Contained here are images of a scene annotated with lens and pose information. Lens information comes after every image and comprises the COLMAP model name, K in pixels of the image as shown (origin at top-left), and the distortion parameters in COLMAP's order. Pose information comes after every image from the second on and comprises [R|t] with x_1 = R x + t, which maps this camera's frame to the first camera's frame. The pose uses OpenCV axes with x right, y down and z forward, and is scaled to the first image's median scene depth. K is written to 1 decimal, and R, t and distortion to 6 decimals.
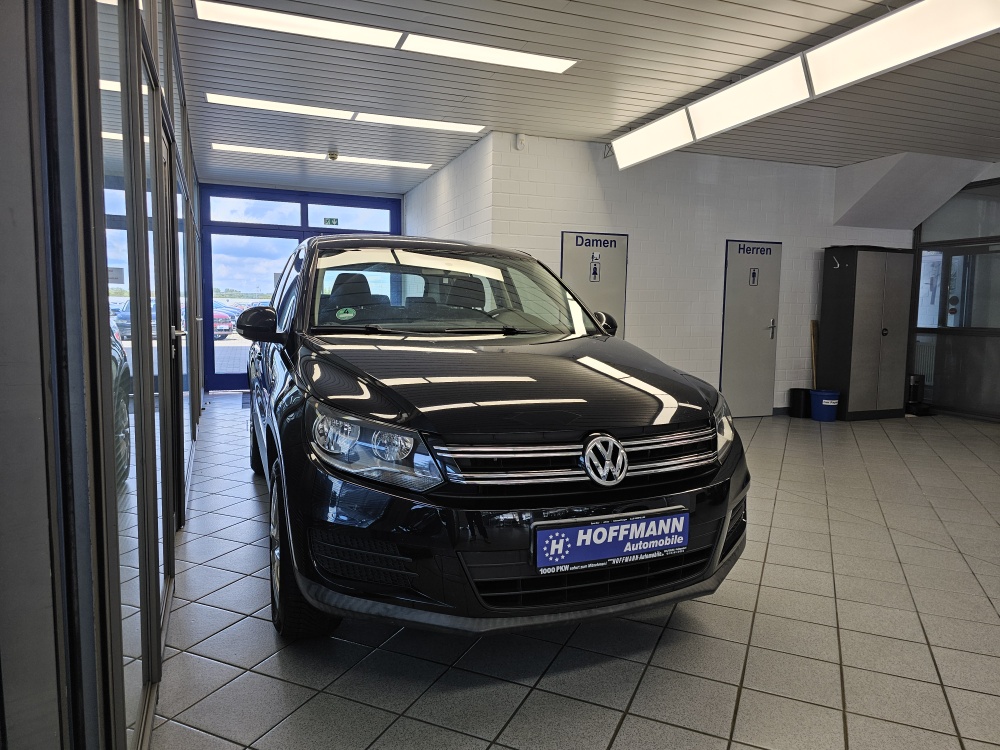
lens RADIAL K [[672.6, 0, 510.0], [0, 672.6, 378.6], [0, 0, 1]] dist [0.062186, -0.059140]
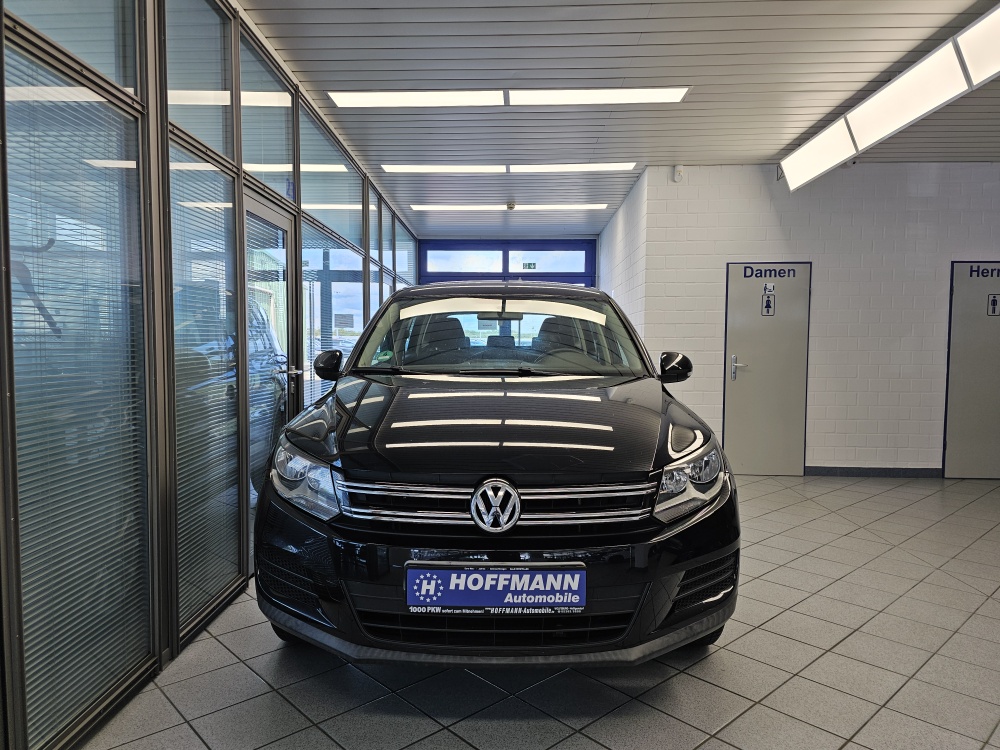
lens RADIAL K [[672.6, 0, 499.1], [0, 672.6, 390.4], [0, 0, 1]] dist [0.062186, -0.059140]
pose [[0.918636, 0.017825, -0.394702, 0.256012], [-0.032007, 0.999056, -0.029375, -0.009358], [0.393806, 0.039618, 0.918339, 0.043129]]
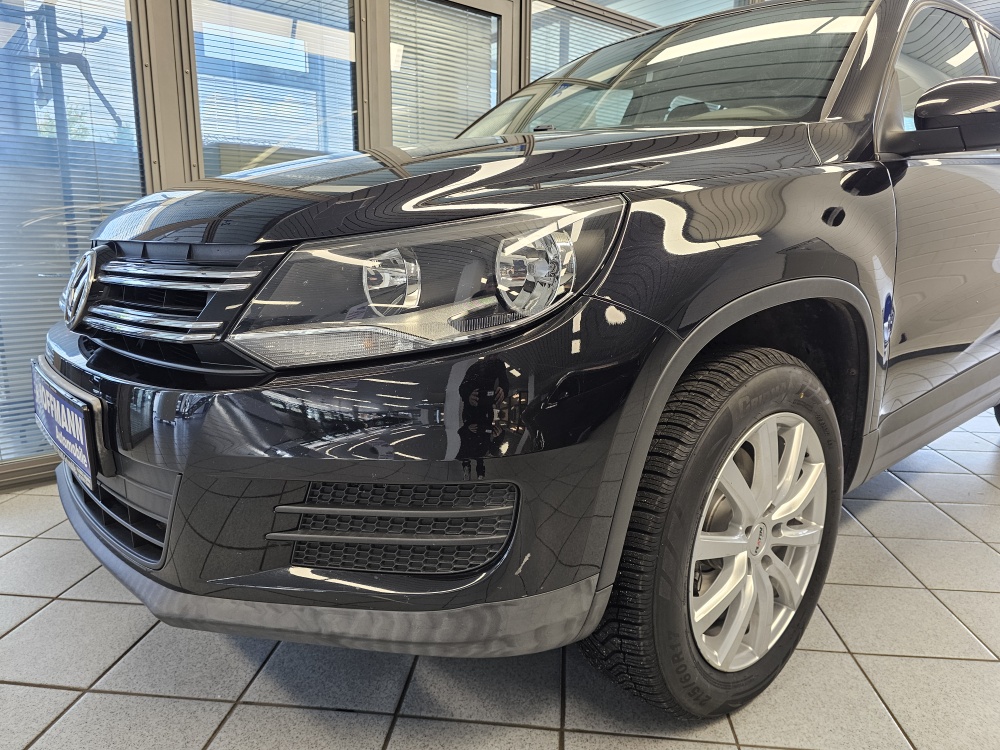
lens RADIAL K [[672.6, 0, 500.6], [0, 672.6, 379.5], [0, 0, 1]] dist [0.062186, -0.059140]
pose [[0.318290, 0.187429, -0.929280, 0.404711], [-0.102969, 0.981296, 0.162652, 0.030017], [0.942385, 0.043916, 0.331636, 0.554156]]
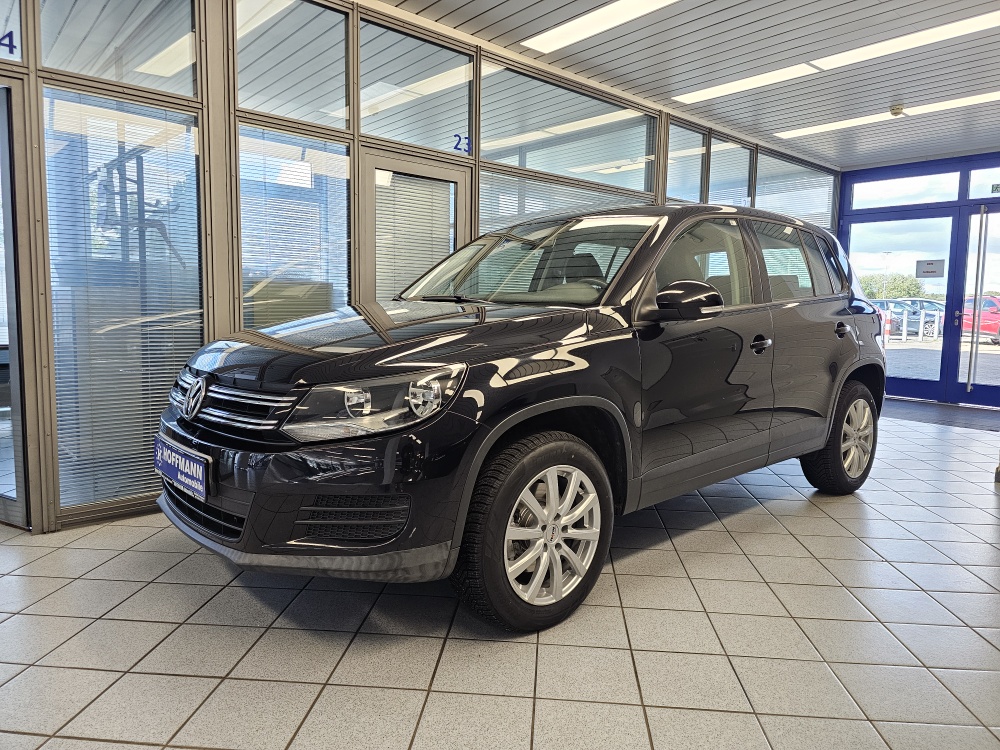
lens RADIAL K [[672.6, 0, 497.2], [0, 672.6, 371.8], [0, 0, 1]] dist [0.062186, -0.059140]
pose [[0.322737, 0.089766, -0.942222, 0.663787], [-0.108495, 0.992439, 0.057387, -0.021611], [0.940250, 0.083706, 0.330036, 0.525936]]
